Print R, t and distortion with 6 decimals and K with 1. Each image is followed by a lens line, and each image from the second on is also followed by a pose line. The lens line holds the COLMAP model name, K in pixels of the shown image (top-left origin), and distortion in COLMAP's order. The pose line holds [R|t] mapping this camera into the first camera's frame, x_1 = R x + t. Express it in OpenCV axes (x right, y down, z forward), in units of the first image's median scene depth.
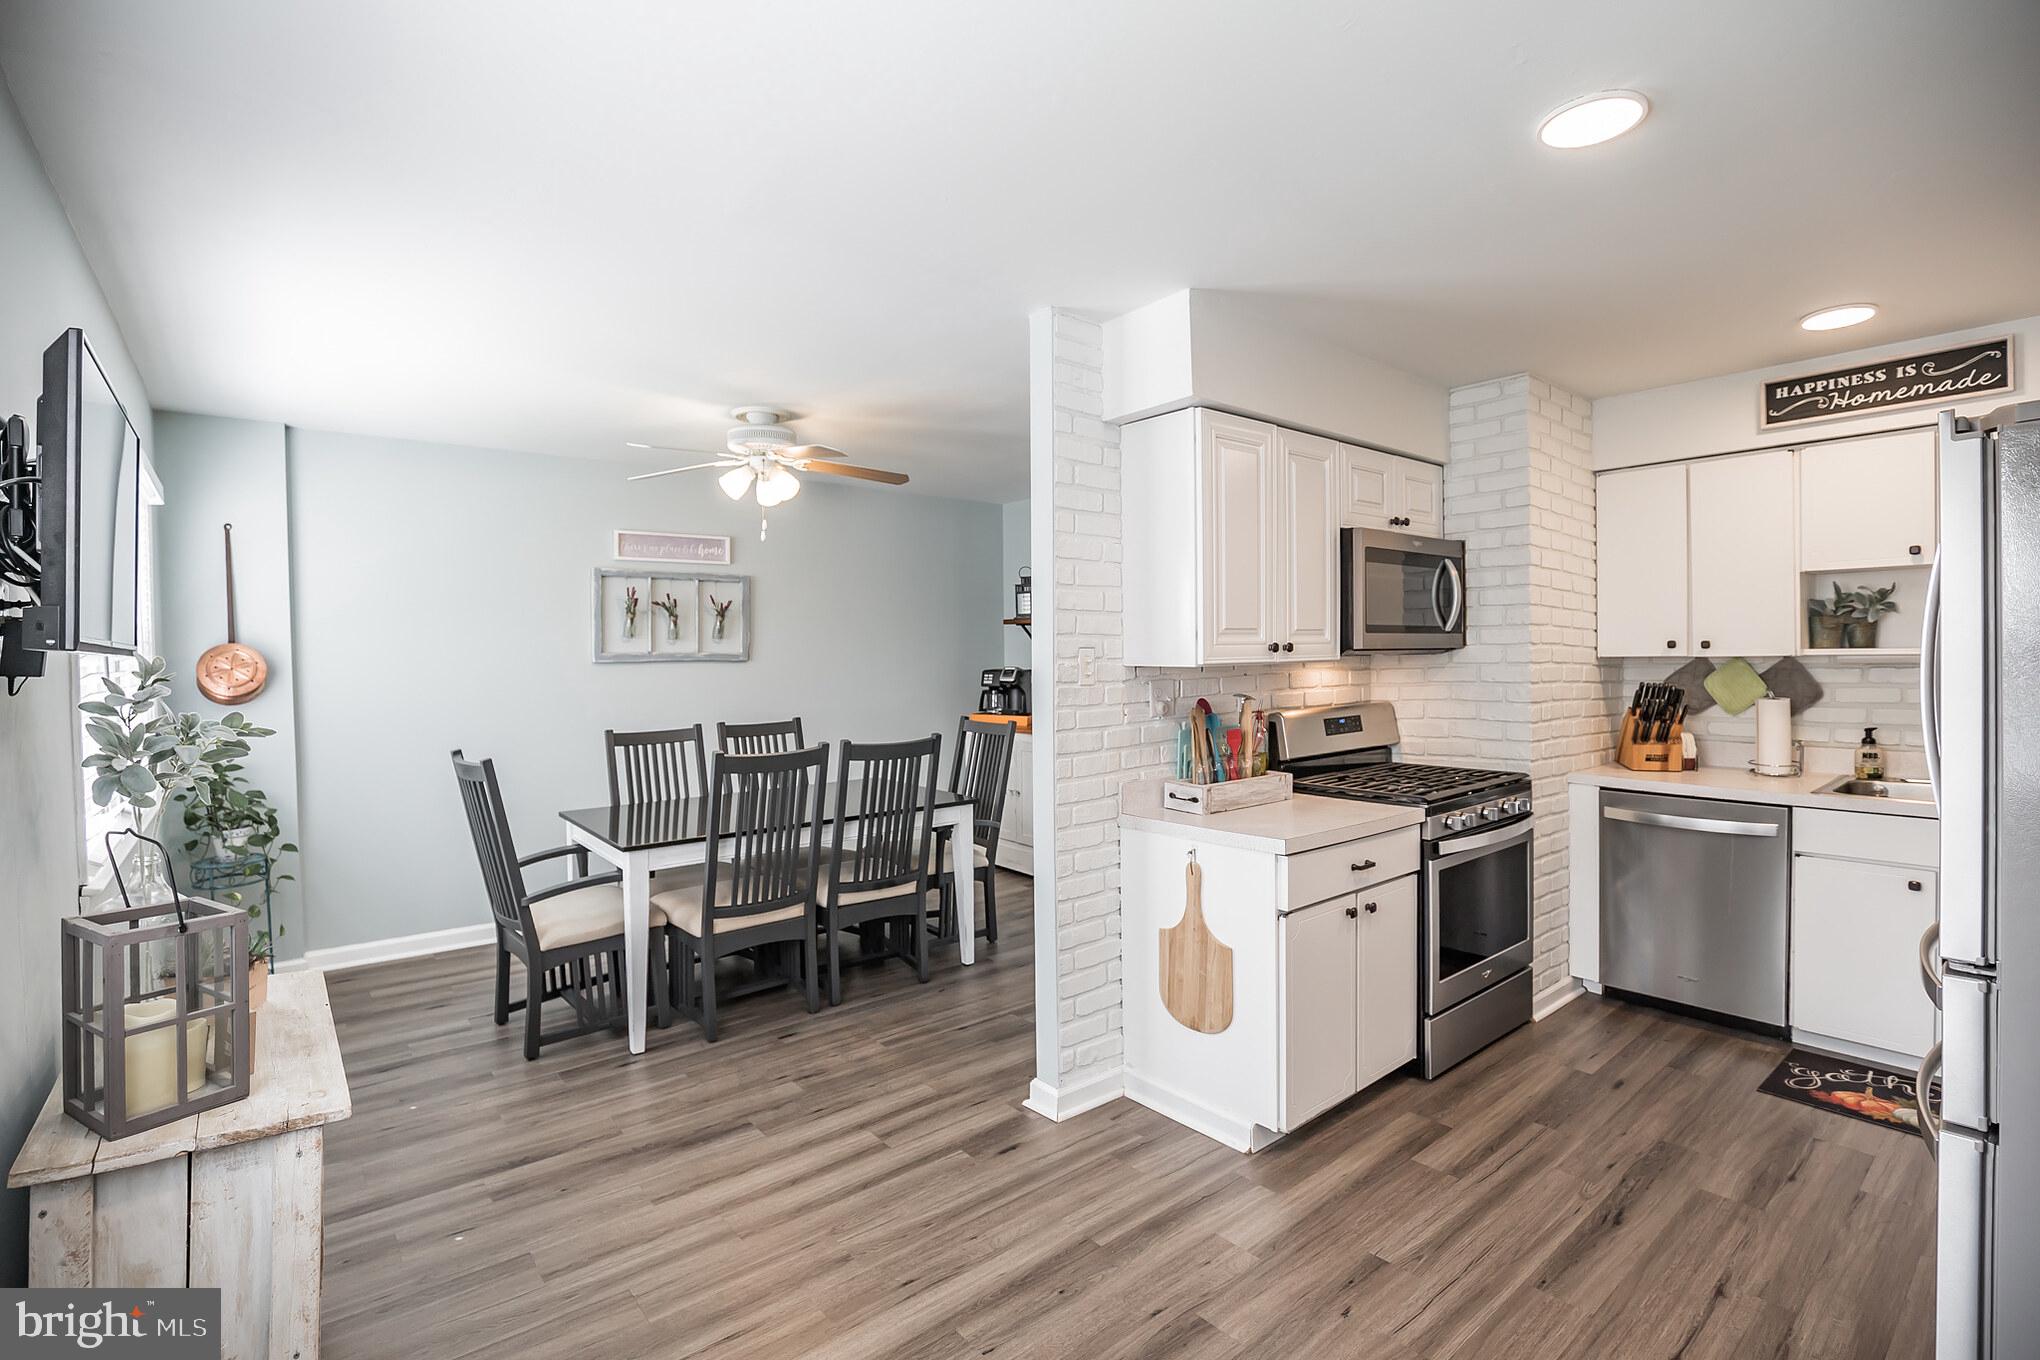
lens RADIAL K [[949.3, 0, 987.1], [0, 949.3, 671.4], [0, 0, 1]] dist [-0.044516, 0.008546]
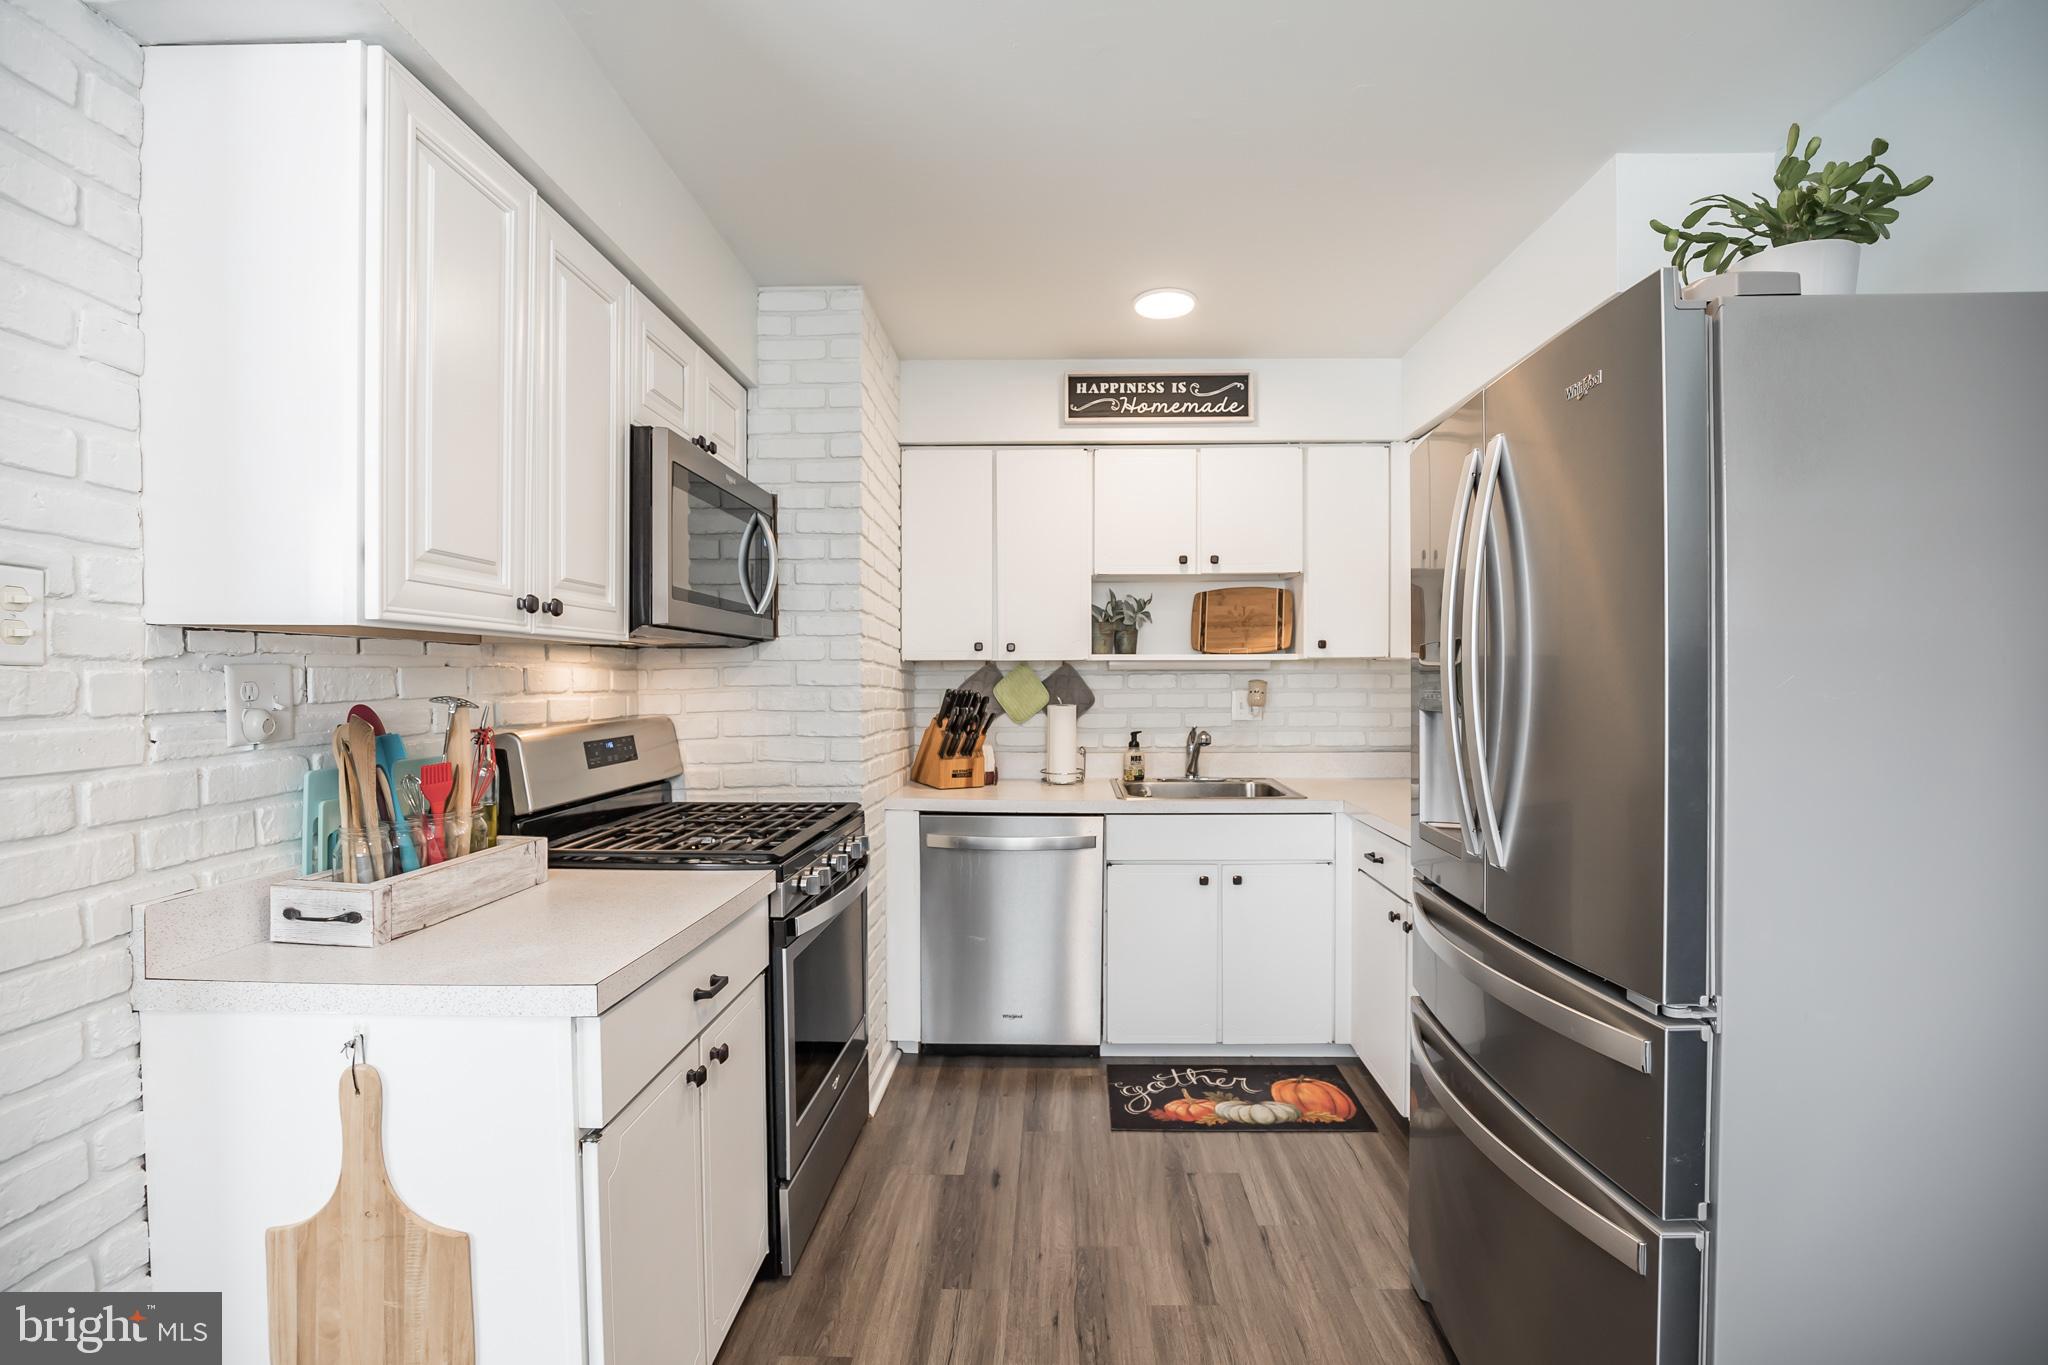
lens RADIAL K [[943.8, 0, 1064.9], [0, 943.8, 707.8], [0, 0, 1]] dist [-0.039231, 0.007283]
pose [[0.612929, -0.006624, 0.790111, 0.066048], [0.003888, 0.999978, 0.005367, 0.027002], [-0.790129, -0.000218, 0.612941, 0.386463]]
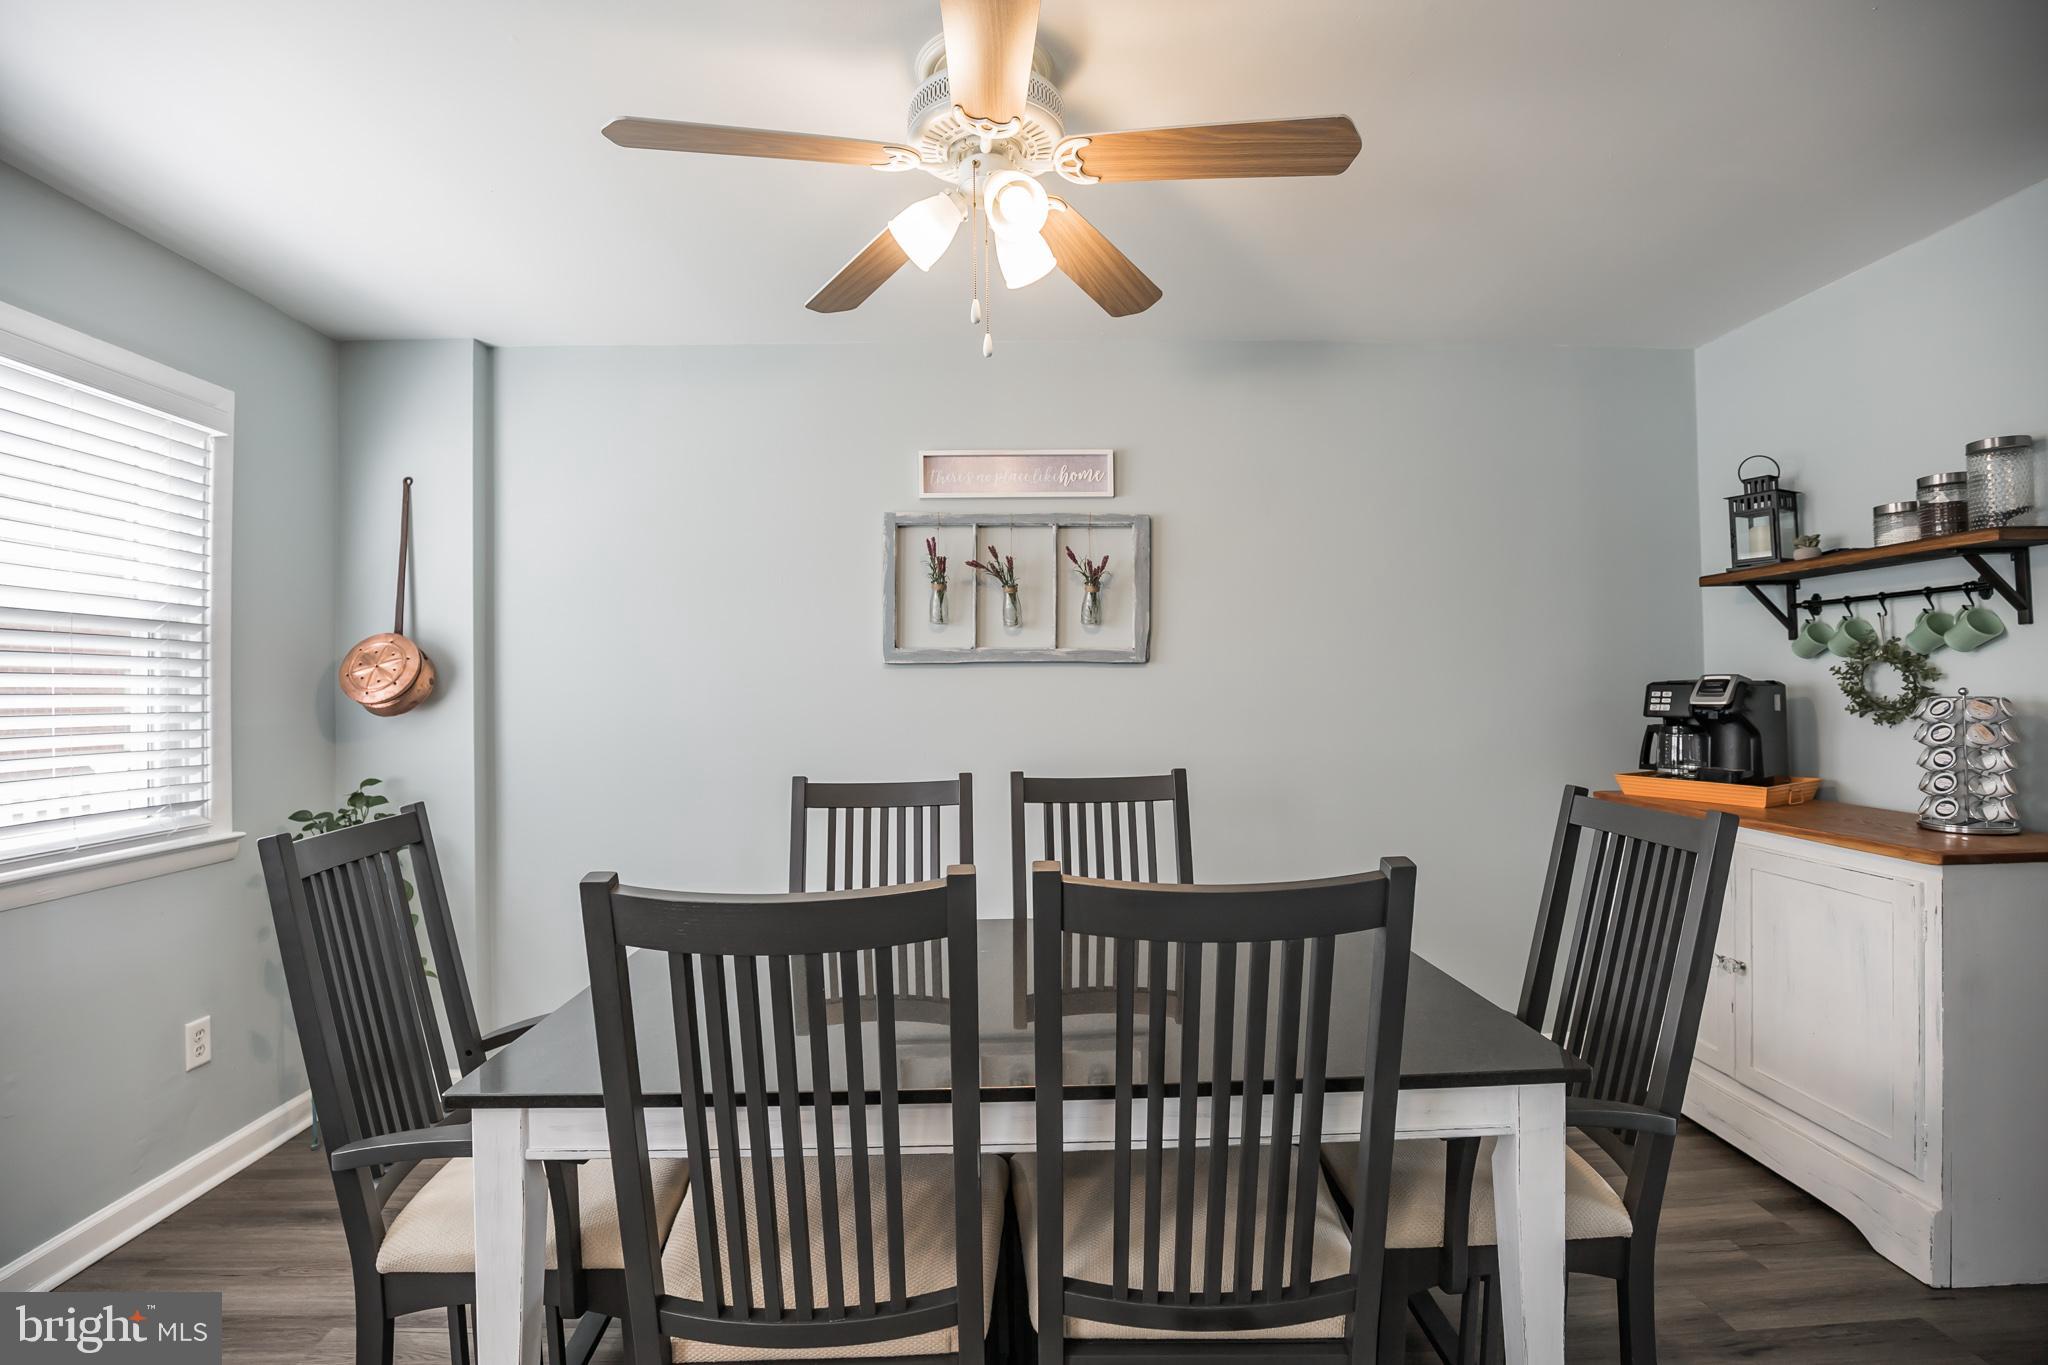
lens RADIAL K [[953.1, 0, 991.0], [0, 953.1, 673.8], [0, 0, 1]] dist [-0.044516, 0.008546]
pose [[0.799684, -0.008594, -0.600359, 0.025412], [-0.011532, 0.999493, -0.029669, 0.022690], [0.600310, 0.030649, 0.799180, 0.819530]]
